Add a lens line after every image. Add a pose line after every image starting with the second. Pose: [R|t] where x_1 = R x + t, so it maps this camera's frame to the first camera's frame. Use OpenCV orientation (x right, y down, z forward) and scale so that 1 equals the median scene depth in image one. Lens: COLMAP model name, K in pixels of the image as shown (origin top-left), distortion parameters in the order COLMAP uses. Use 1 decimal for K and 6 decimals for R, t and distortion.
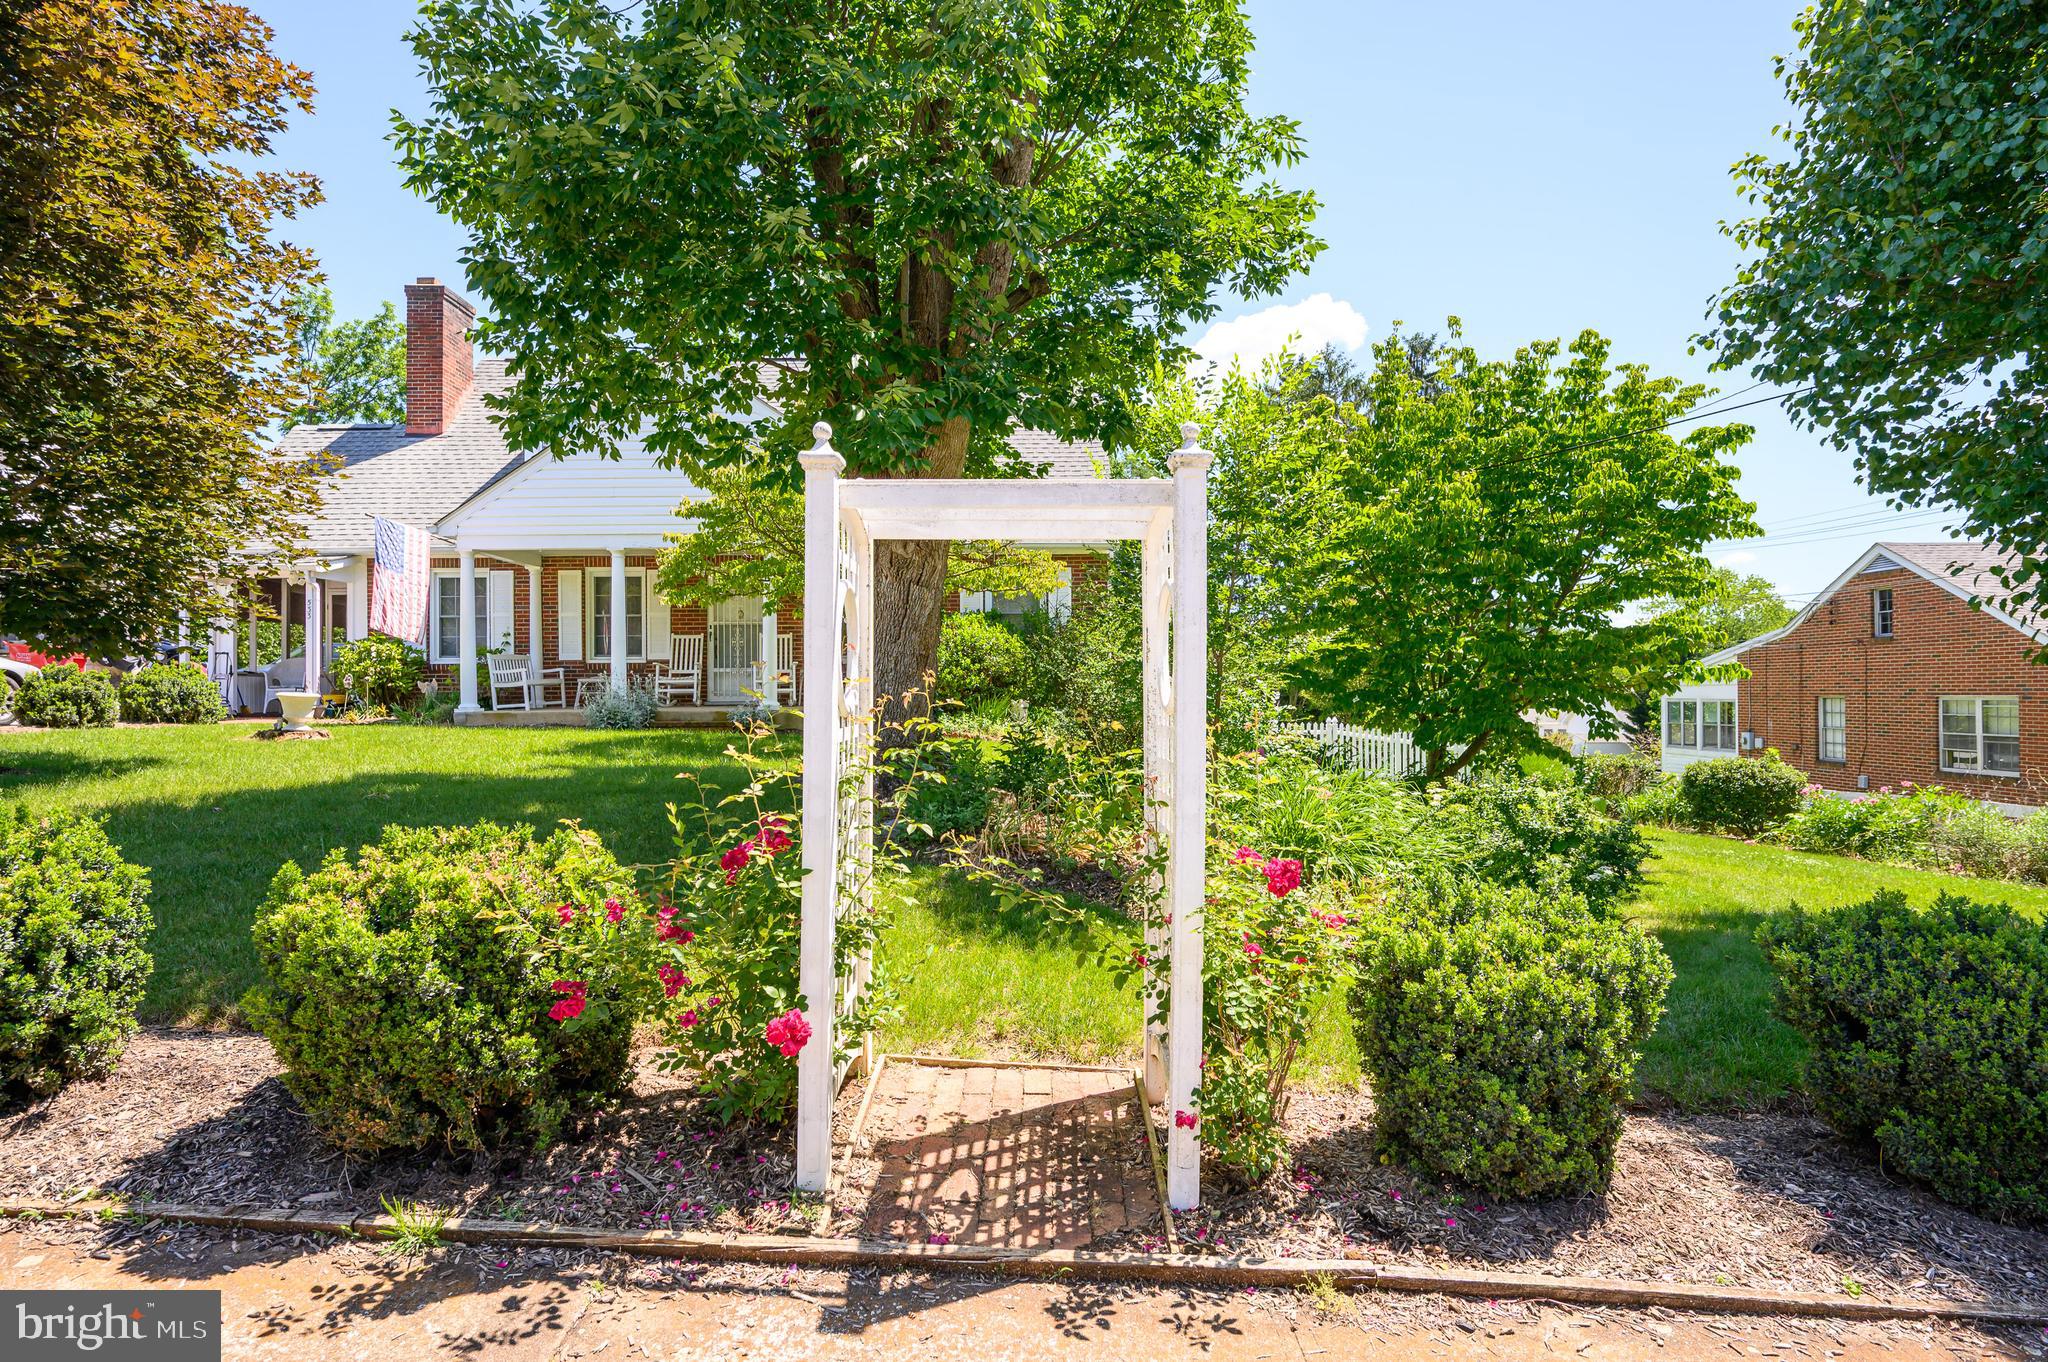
lens RADIAL K [[1096.1, 0, 1018.3], [0, 1096.1, 696.0], [0, 0, 1]] dist [-0.003788, 0.000872]
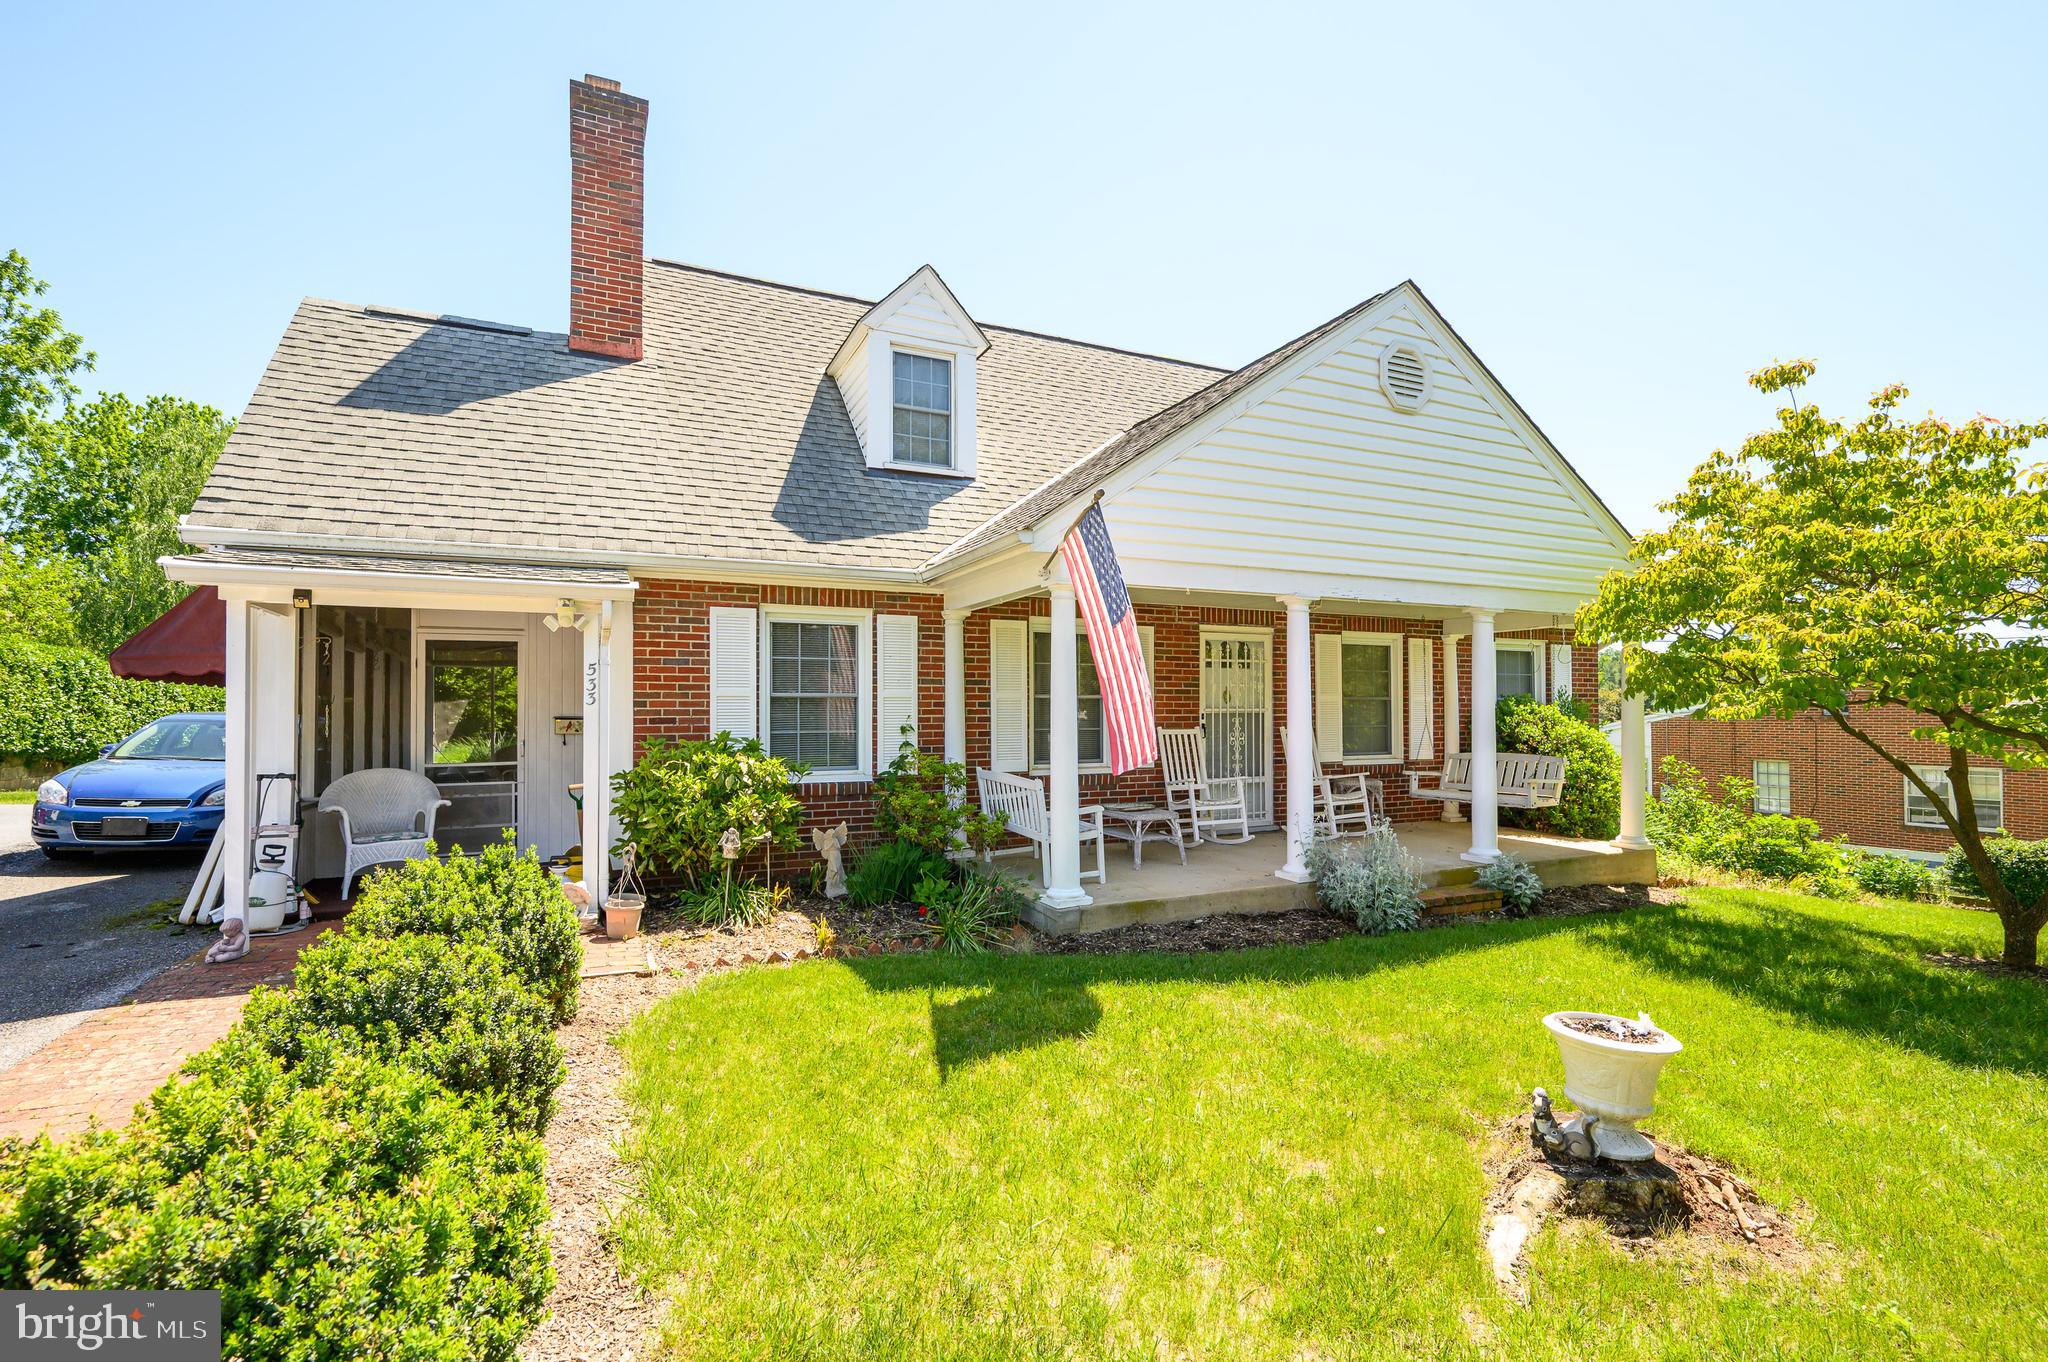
lens RADIAL K [[949.7, 0, 1035.9], [0, 949.7, 700.2], [0, 0, 1]] dist [0.000350, -0.000281]
pose [[0.910924, 0.008442, 0.412487, -0.653500], [0.000318, 0.999776, -0.021163, -0.065286], [-0.412573, 0.019409, 0.910718, 0.571535]]
